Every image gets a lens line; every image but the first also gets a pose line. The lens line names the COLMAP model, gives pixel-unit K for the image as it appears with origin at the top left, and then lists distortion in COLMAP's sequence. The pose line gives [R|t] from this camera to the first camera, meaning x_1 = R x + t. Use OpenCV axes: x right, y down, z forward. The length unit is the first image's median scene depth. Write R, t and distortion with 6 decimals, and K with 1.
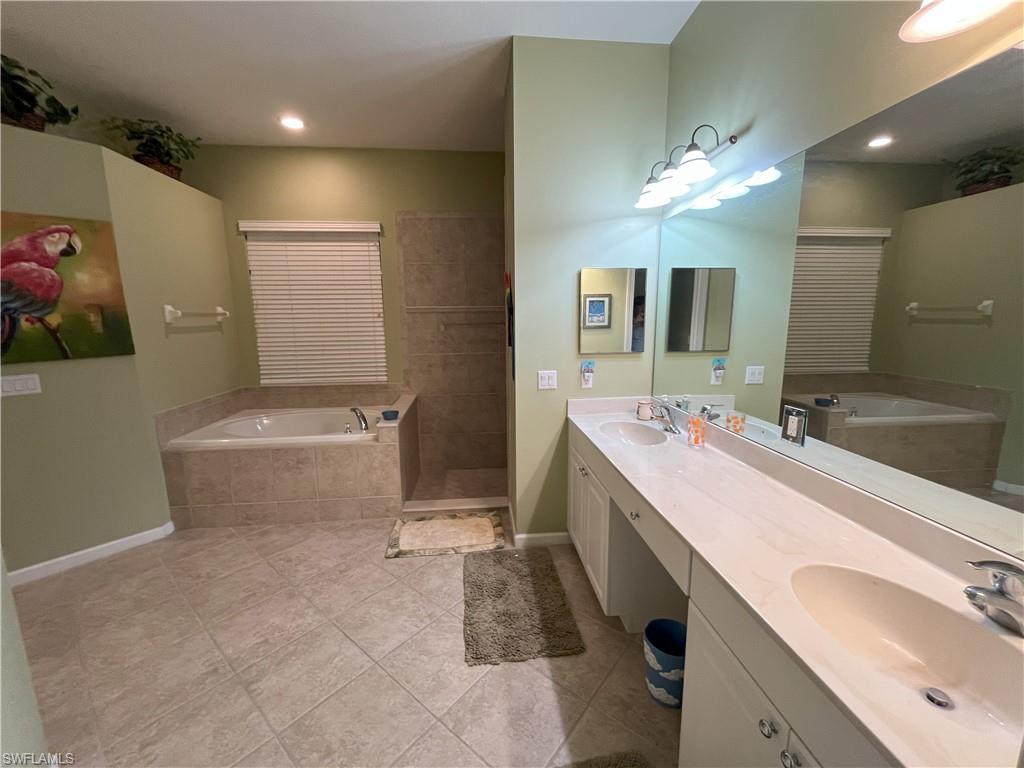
lens RADIAL K [[413.2, 0, 512.4], [0, 413.2, 386.8], [0, 0, 1]] dist [0.001172, 0.000086]
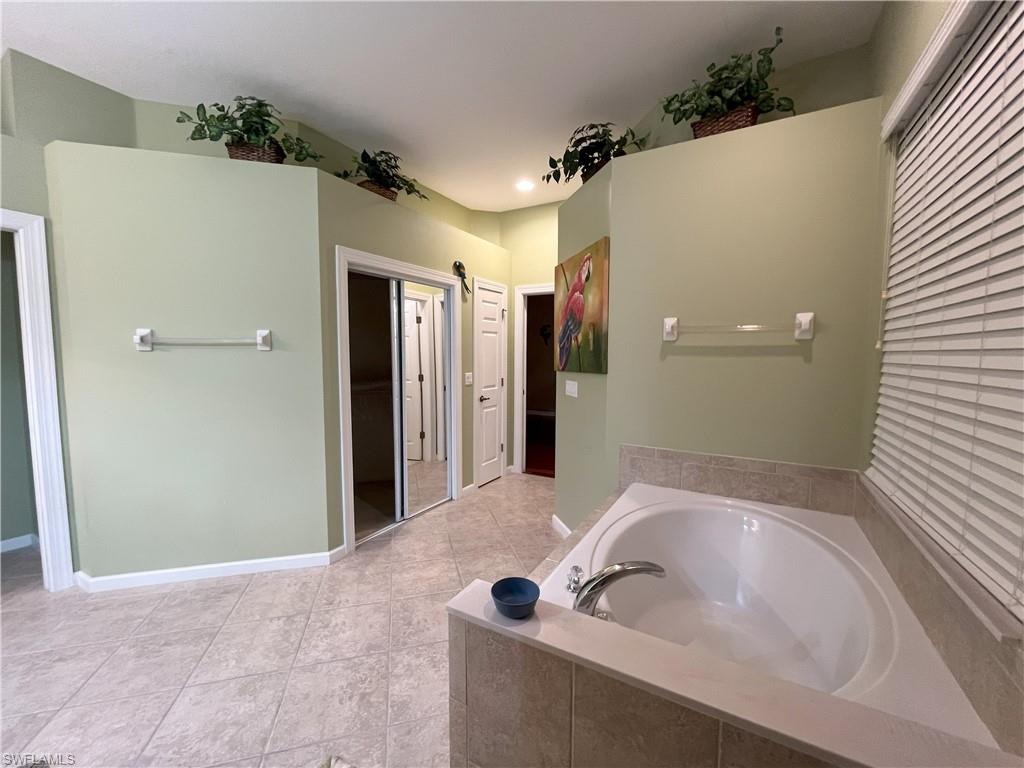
lens RADIAL K [[413.2, 0, 511.5], [0, 413.2, 383.0], [0, 0, 1]] dist [0.001172, 0.000086]
pose [[-0.585321, 0.073655, -0.807449, -0.038849], [-0.126465, 0.975383, 0.180649, -0.226966], [0.800878, 0.207852, -0.561598, 1.538012]]
